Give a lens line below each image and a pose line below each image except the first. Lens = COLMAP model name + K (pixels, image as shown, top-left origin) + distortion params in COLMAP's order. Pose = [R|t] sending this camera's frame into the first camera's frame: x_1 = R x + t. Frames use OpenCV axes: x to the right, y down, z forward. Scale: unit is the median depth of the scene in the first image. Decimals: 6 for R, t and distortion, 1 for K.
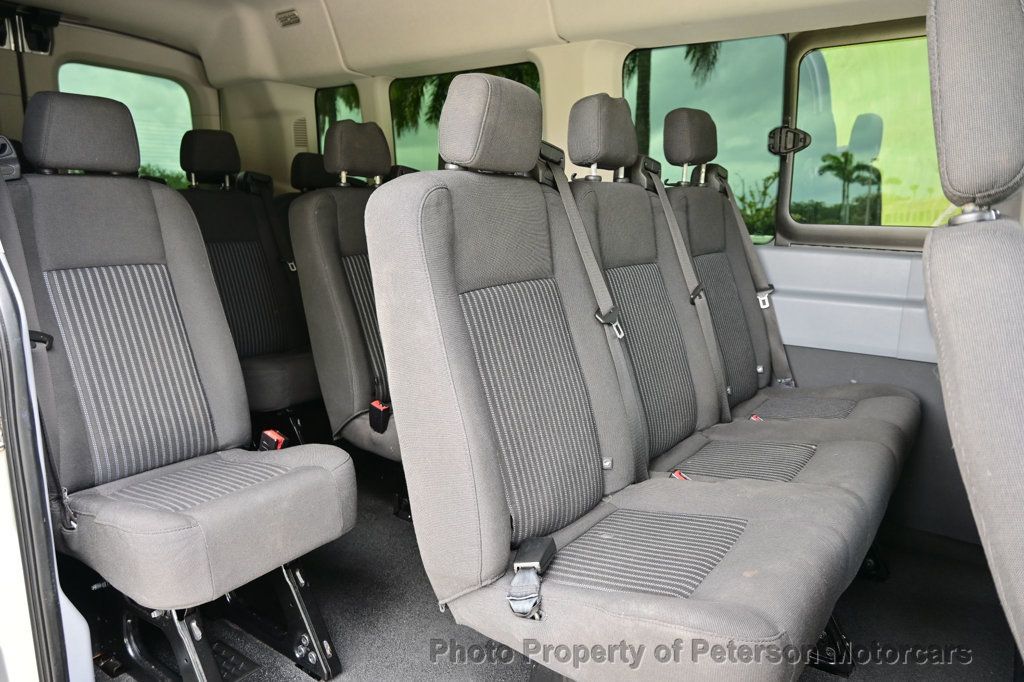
lens RADIAL K [[710.9, 0, 513.5], [0, 710.9, 341.5], [0, 0, 1]] dist [0.012993, -0.021009]
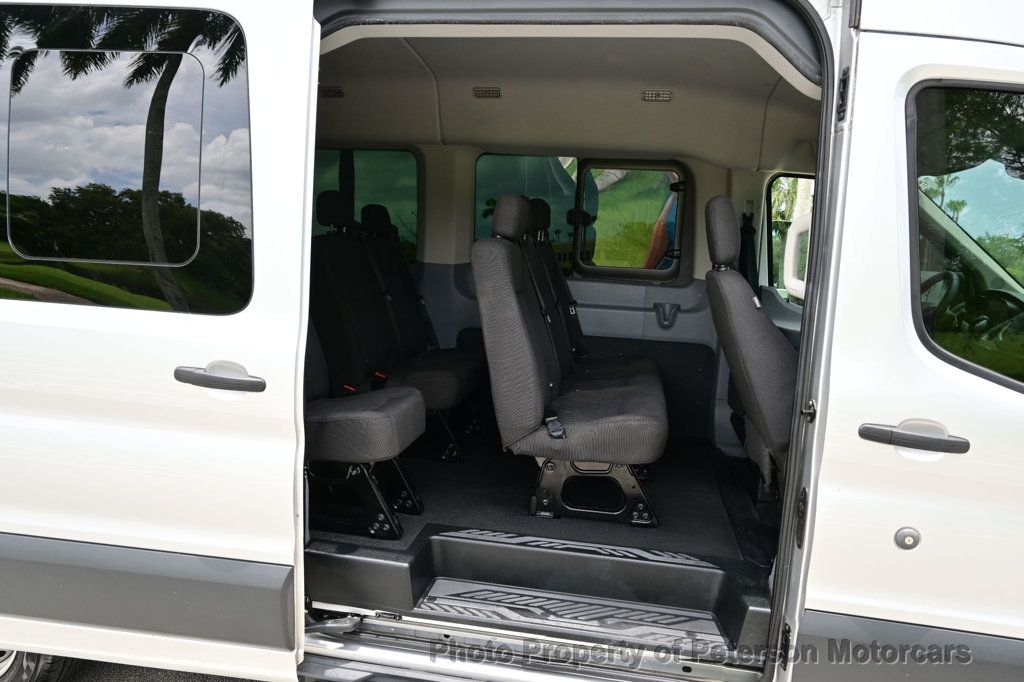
lens RADIAL K [[710.9, 0, 511.1], [0, 710.9, 342.8], [0, 0, 1]] dist [0.012993, -0.021009]
pose [[0.902177, -0.023580, 0.430720, -0.539641], [0.042109, 0.998550, -0.033534, 0.075671], [-0.429305, 0.048391, 0.901862, -0.493468]]
